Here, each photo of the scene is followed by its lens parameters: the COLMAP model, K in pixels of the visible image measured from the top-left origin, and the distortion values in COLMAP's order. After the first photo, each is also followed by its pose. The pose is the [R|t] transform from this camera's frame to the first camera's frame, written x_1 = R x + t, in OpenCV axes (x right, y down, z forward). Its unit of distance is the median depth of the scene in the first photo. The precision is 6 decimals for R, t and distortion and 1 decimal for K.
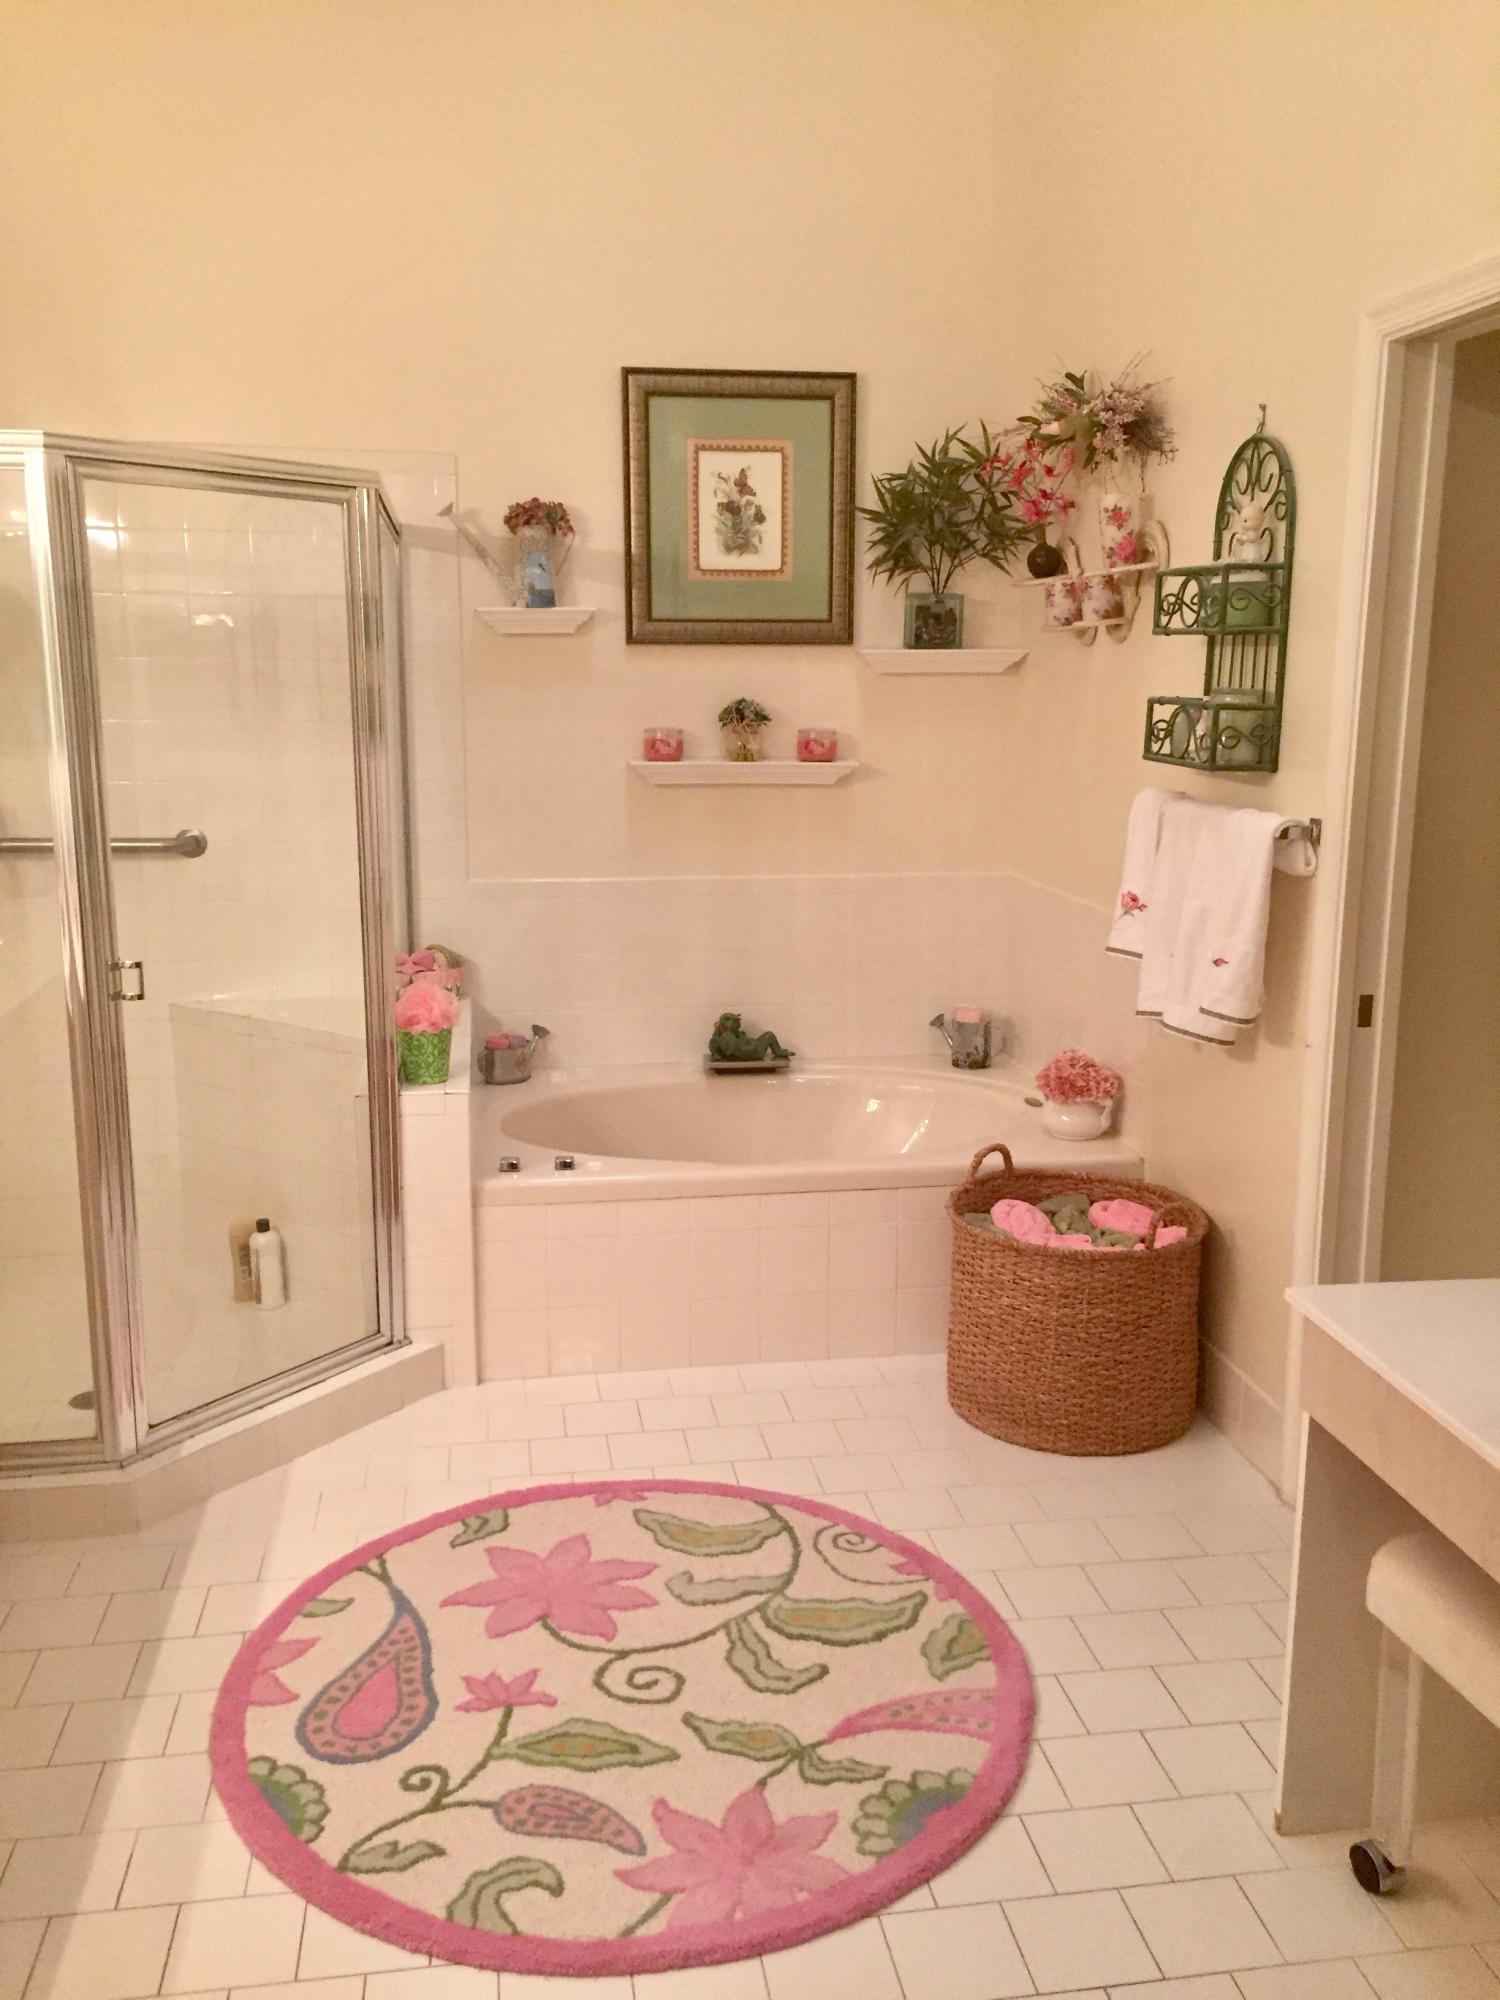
lens RADIAL K [[1697.2, 0, 740.3], [0, 1697.2, 988.4], [0, 0, 1]] dist [0.071654, -0.078638]
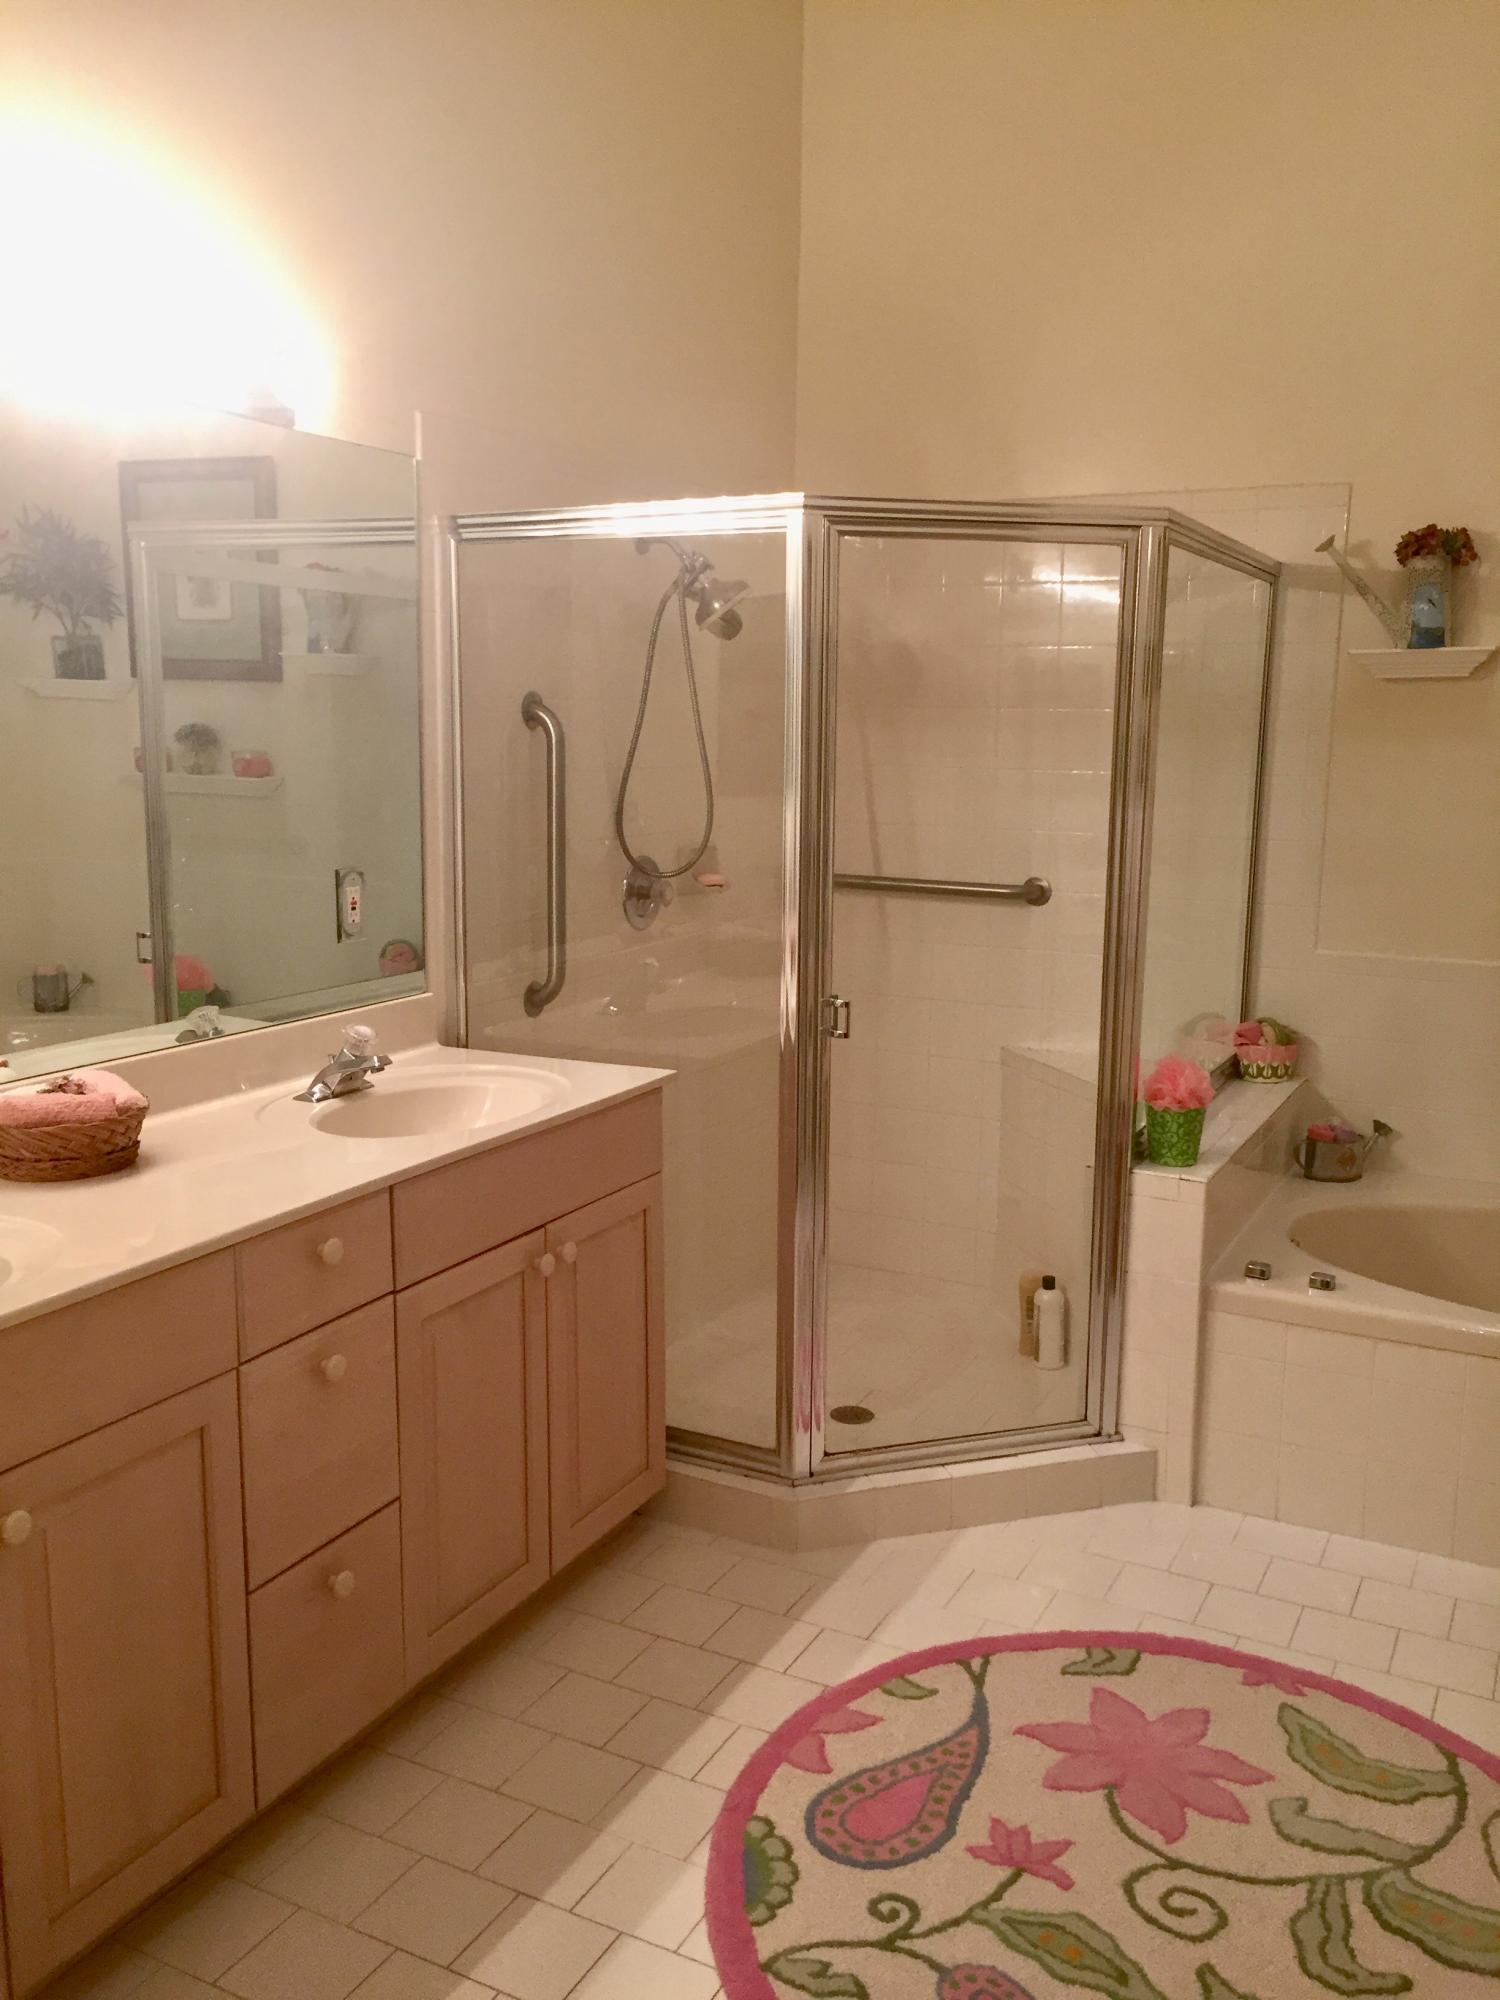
lens RADIAL K [[1697.2, 0, 742.4], [0, 1697.2, 990.0], [0, 0, 1]] dist [0.071654, -0.078638]
pose [[0.811118, 0.099021, -0.576440, 0.180891], [-0.115243, 0.993301, 0.008470, -0.023209], [0.573417, 0.059560, 0.817096, 0.128979]]
